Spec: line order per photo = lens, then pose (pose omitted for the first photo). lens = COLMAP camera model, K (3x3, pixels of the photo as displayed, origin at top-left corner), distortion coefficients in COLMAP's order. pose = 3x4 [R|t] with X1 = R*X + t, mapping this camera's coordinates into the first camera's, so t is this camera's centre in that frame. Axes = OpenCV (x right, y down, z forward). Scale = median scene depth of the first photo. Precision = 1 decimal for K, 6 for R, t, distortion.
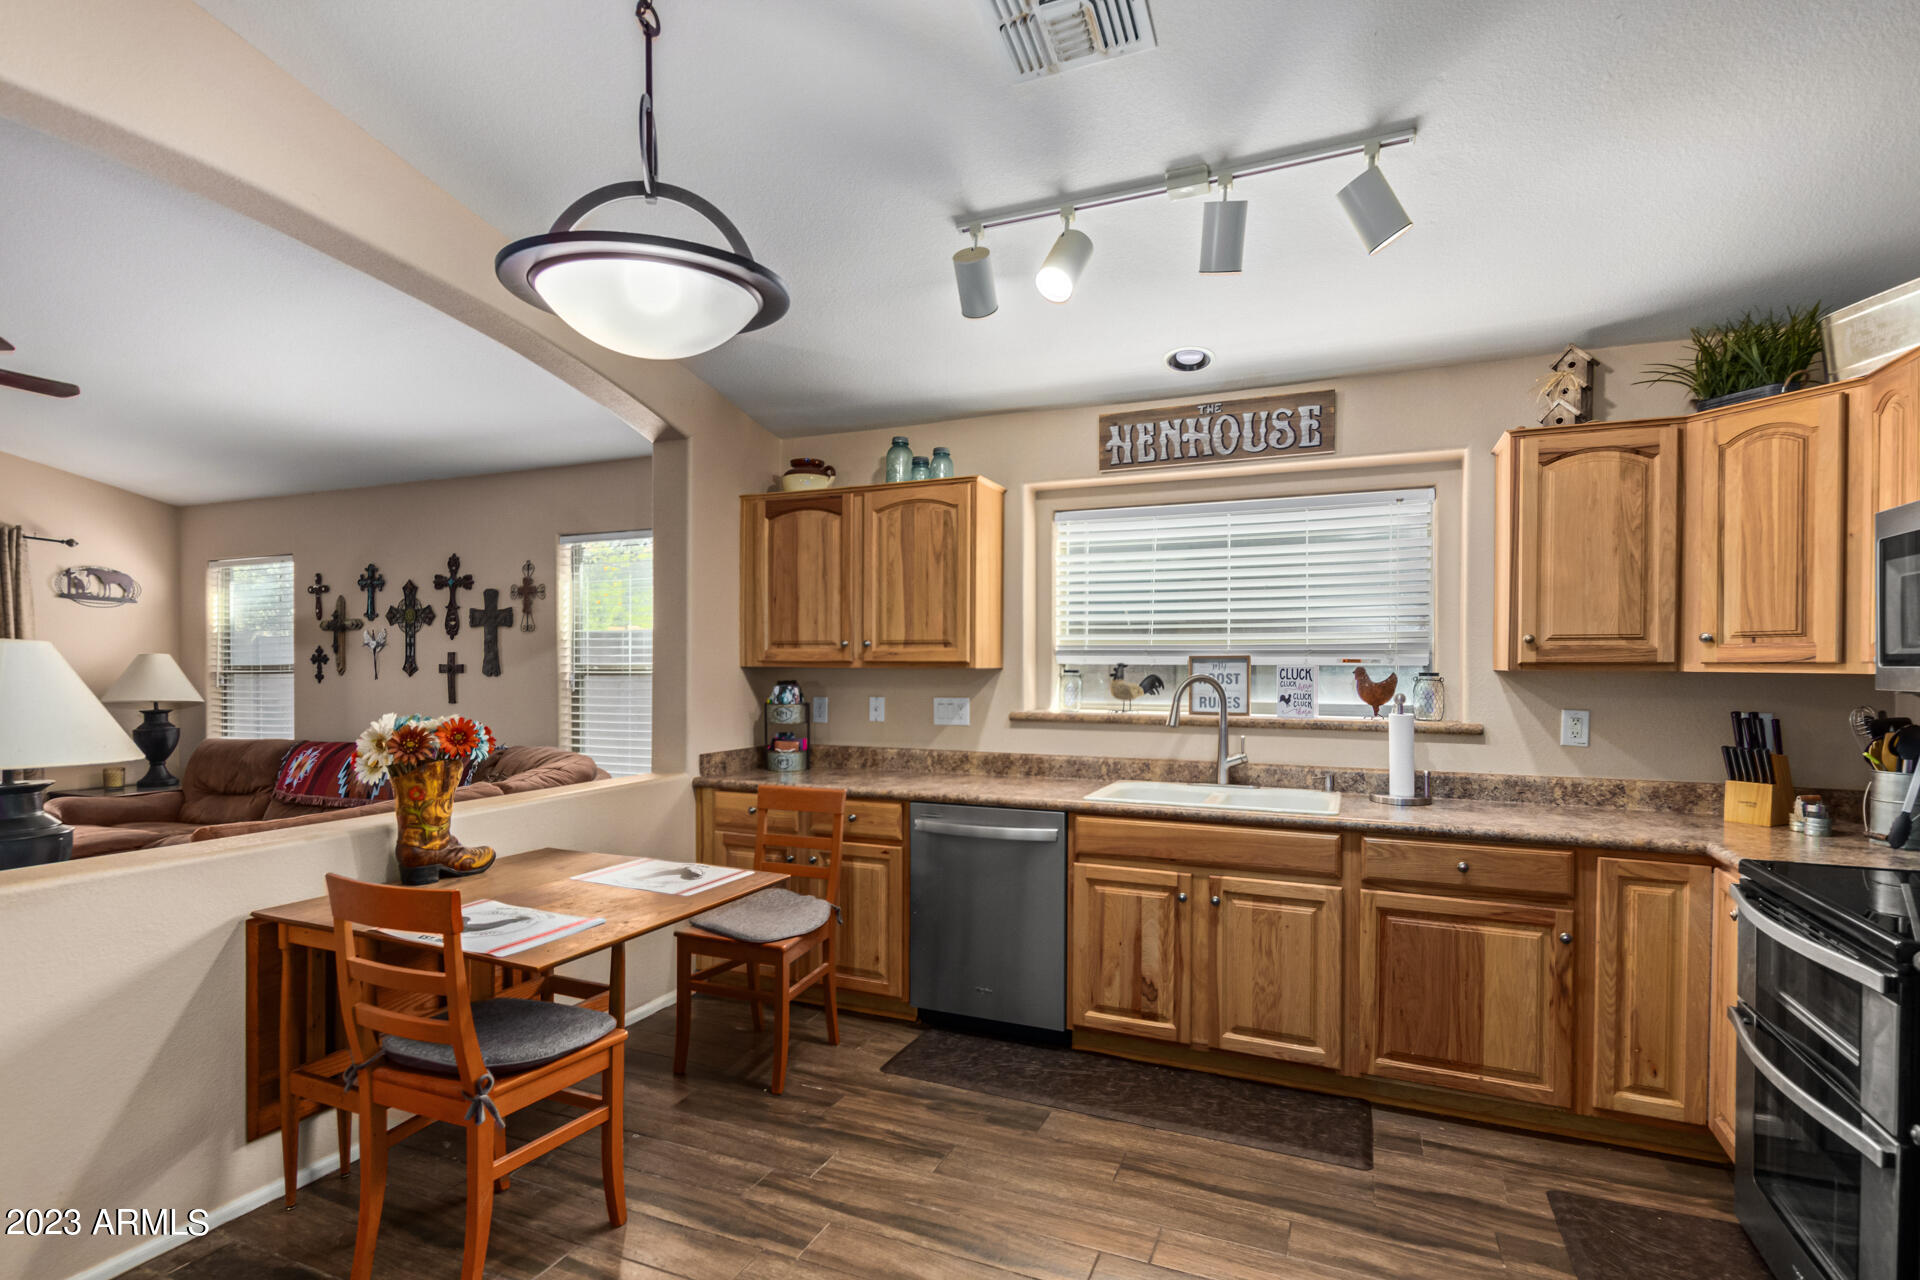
lens RADIAL K [[927.9, 0, 964.2], [0, 927.9, 678.0], [0, 0, 1]] dist [0.013608, -0.003318]
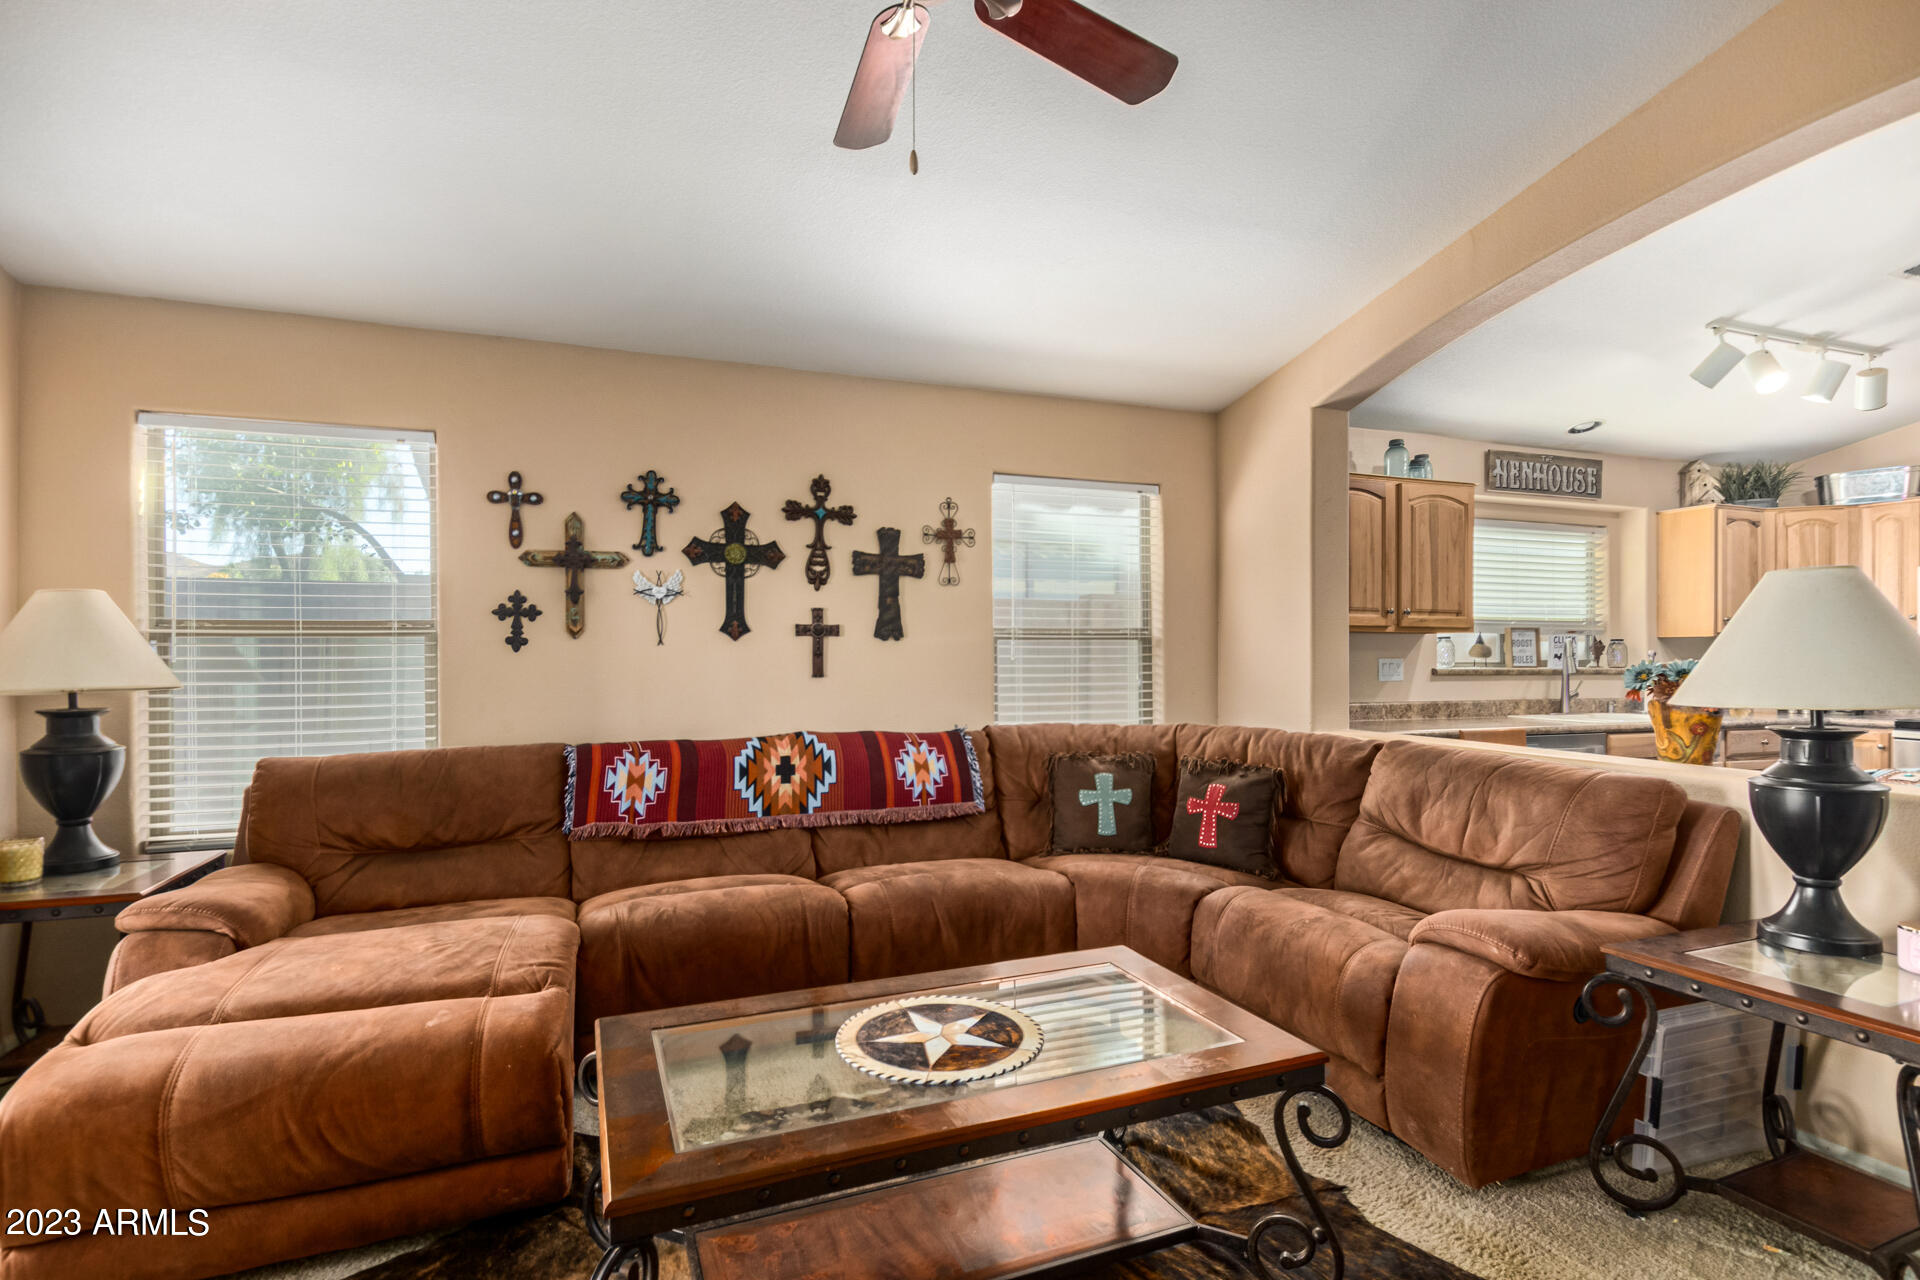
lens RADIAL K [[927.9, 0, 955.0], [0, 927.9, 652.4], [0, 0, 1]] dist [0.013608, -0.003318]
pose [[0.726564, 0.003215, 0.687092, -1.299403], [0.011317, 0.999797, -0.016645, 0.028030], [-0.687006, 0.019869, 0.726380, 0.524513]]
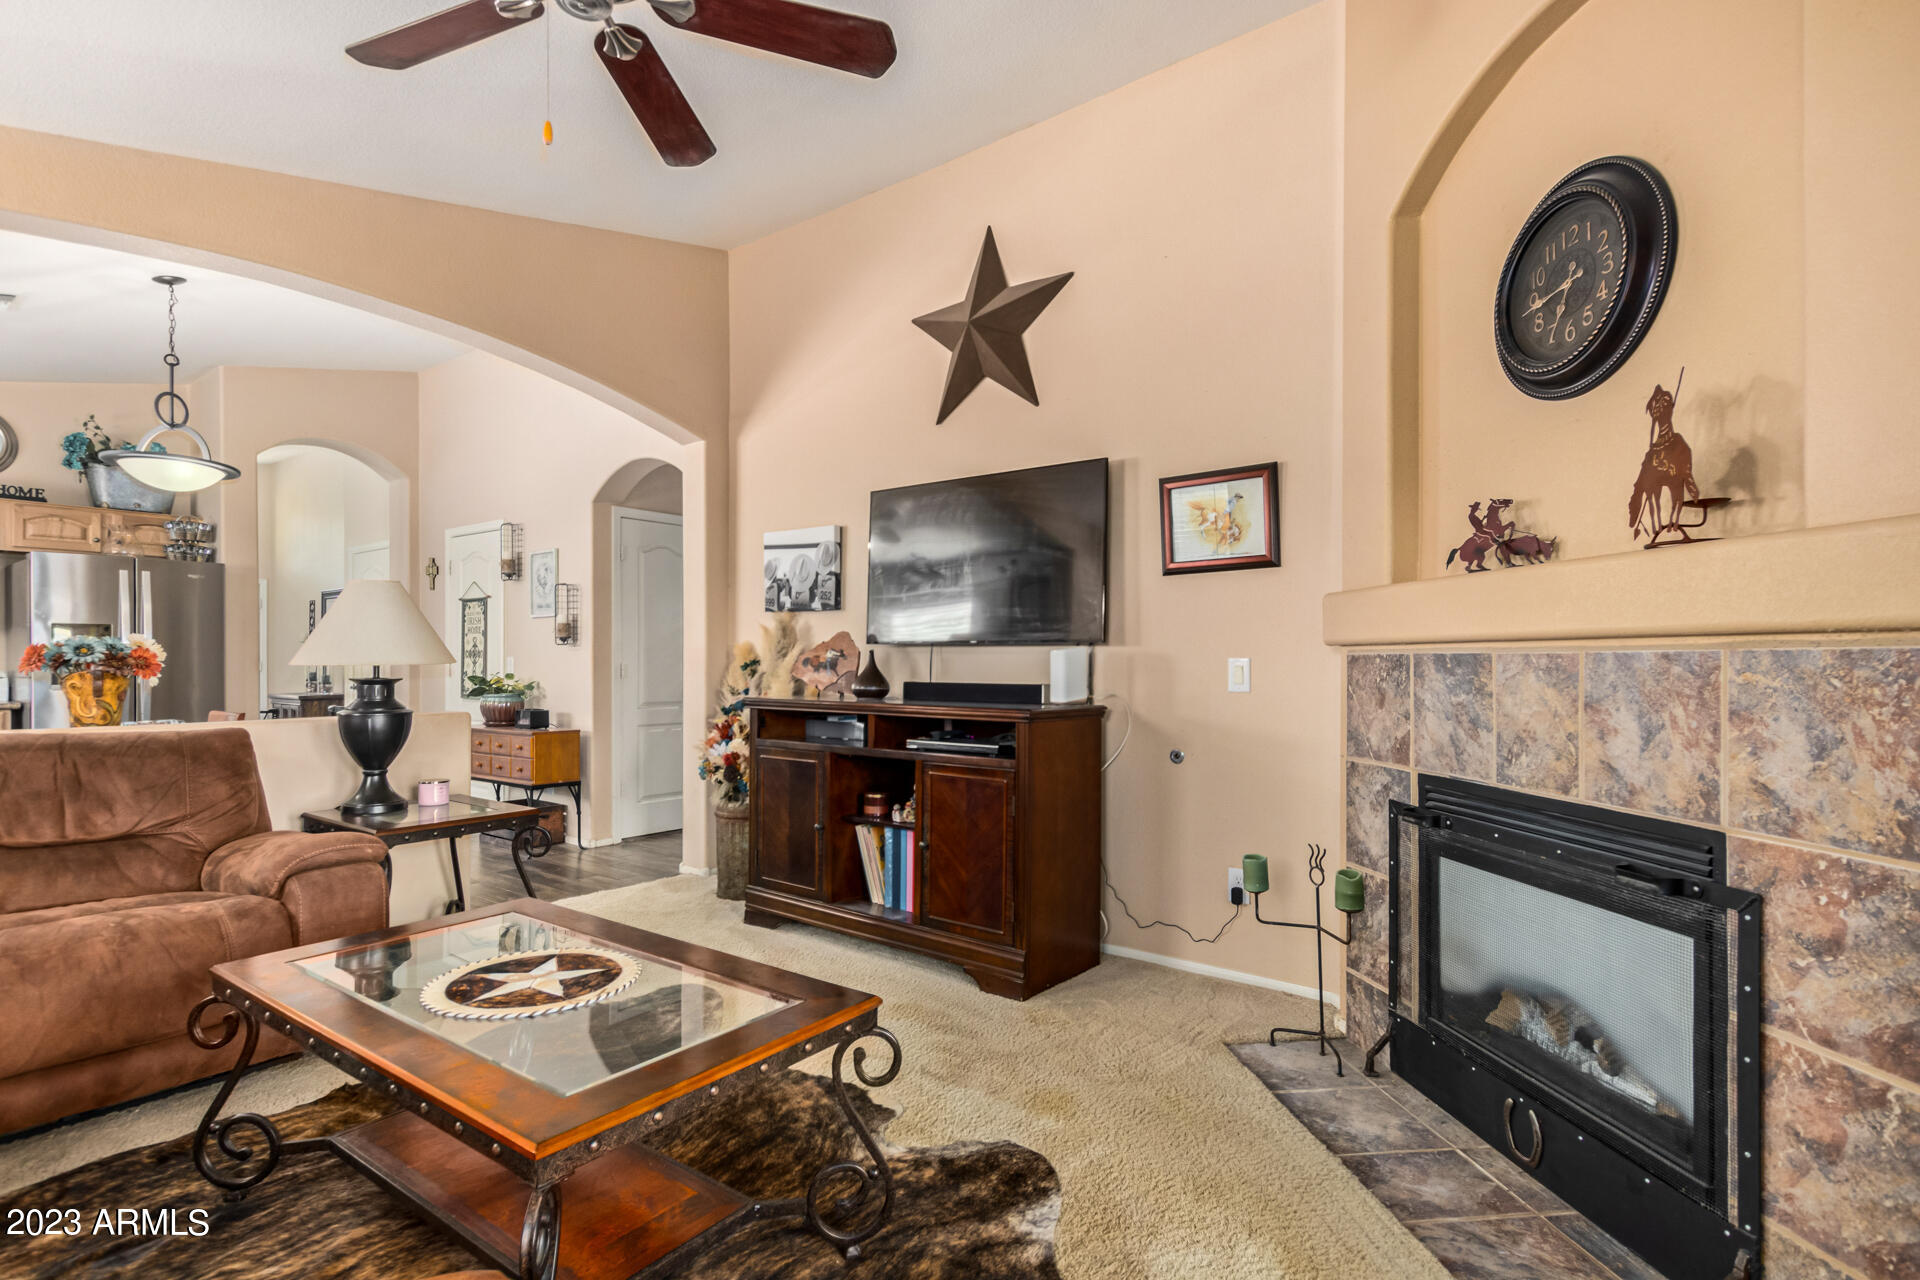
lens RADIAL K [[927.9, 0, 951.7], [0, 927.9, 655.8], [0, 0, 1]] dist [0.013608, -0.003318]
pose [[-0.966474, 0.000883, 0.256763, -1.316716], [0.003969, 0.999926, 0.011499, 0.038921], [-0.256734, 0.012132, -0.966406, 1.262156]]
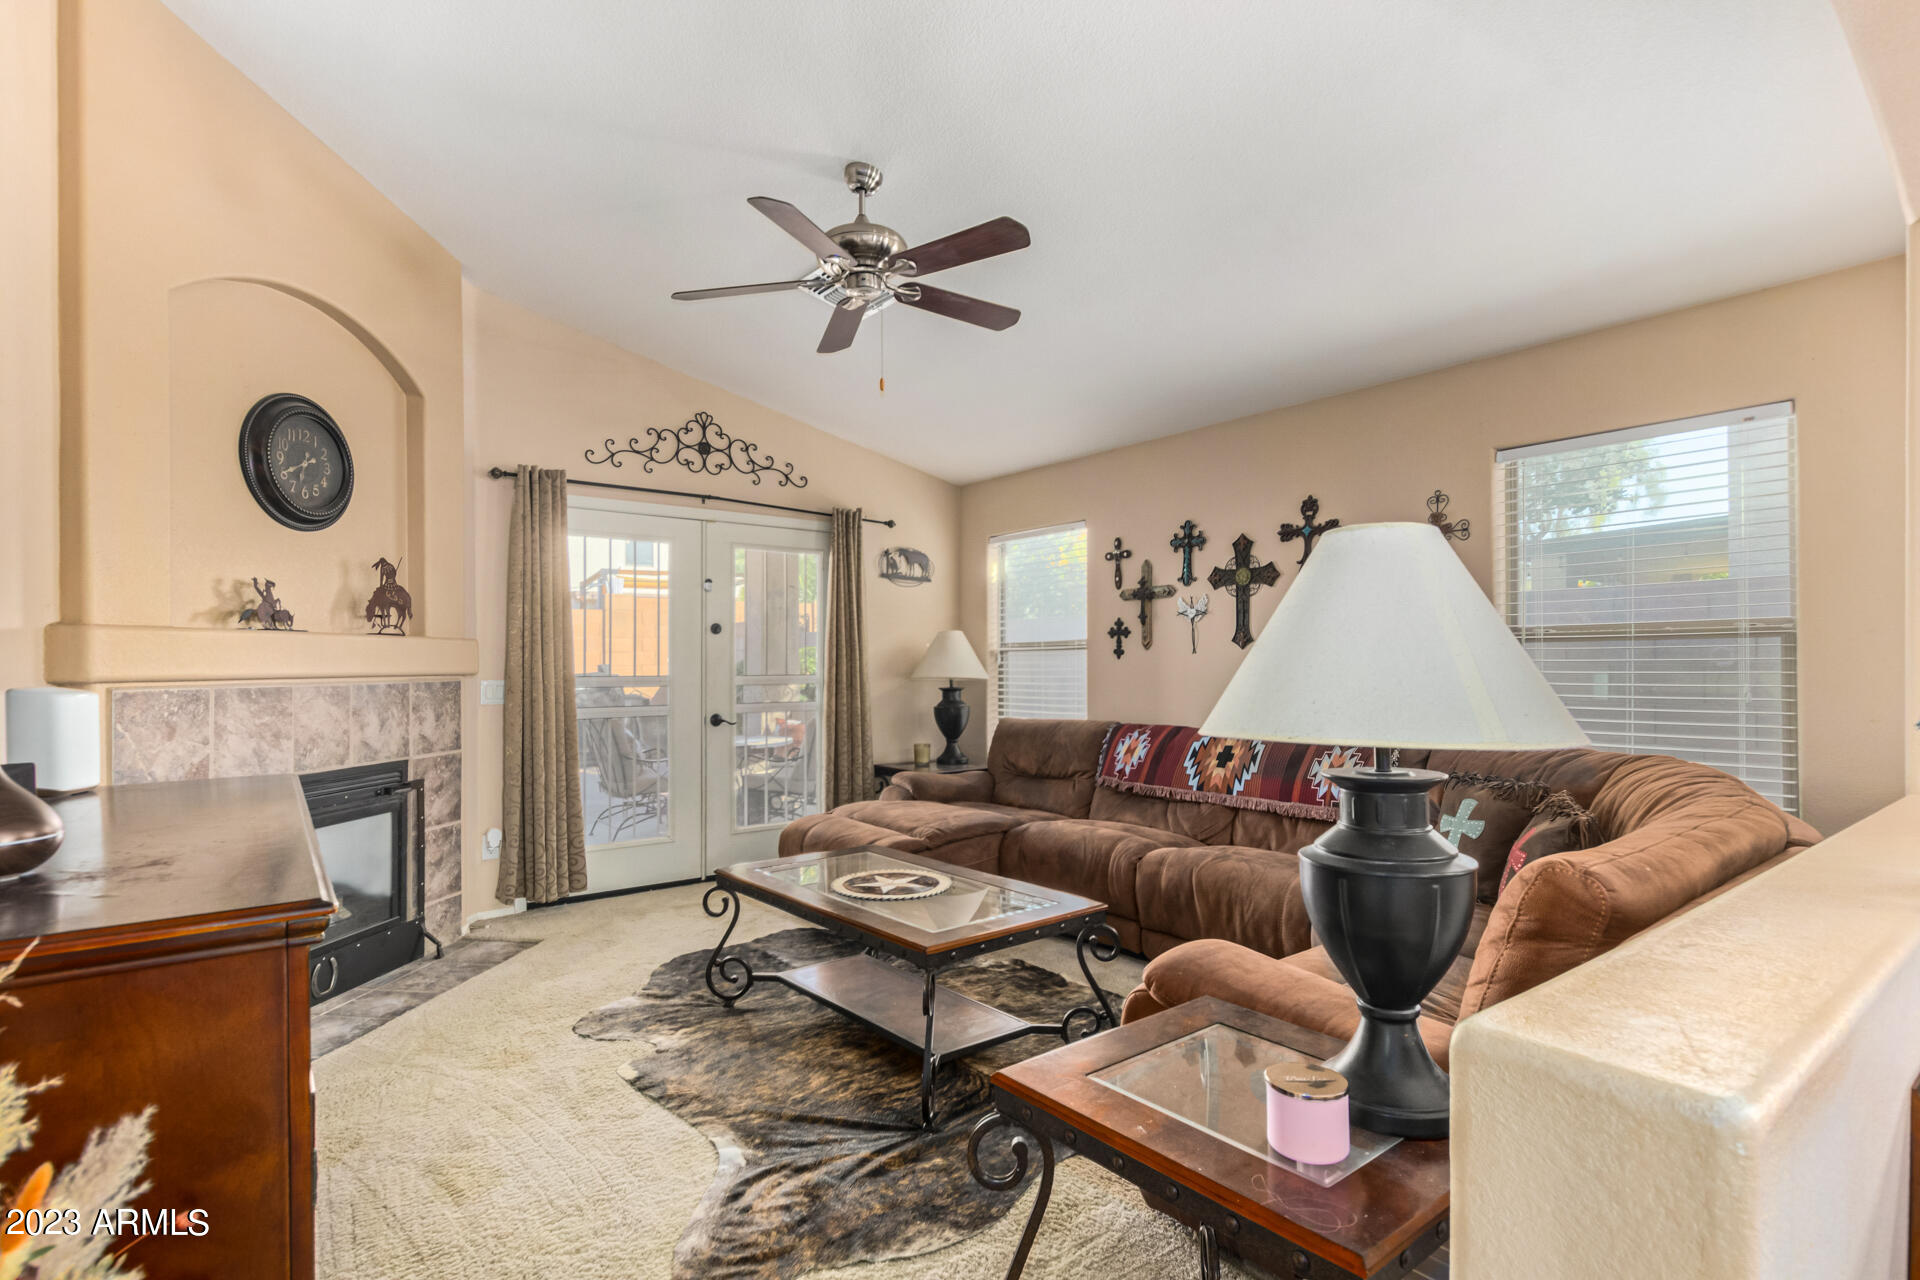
lens RADIAL K [[927.9, 0, 970.7], [0, 927.9, 659.8], [0, 0, 1]] dist [0.013608, -0.003318]
pose [[0.880011, -0.003112, -0.474943, -0.564878], [-0.005586, 0.999842, -0.016902, 0.031915], [0.474920, 0.017527, 0.879854, 0.207665]]
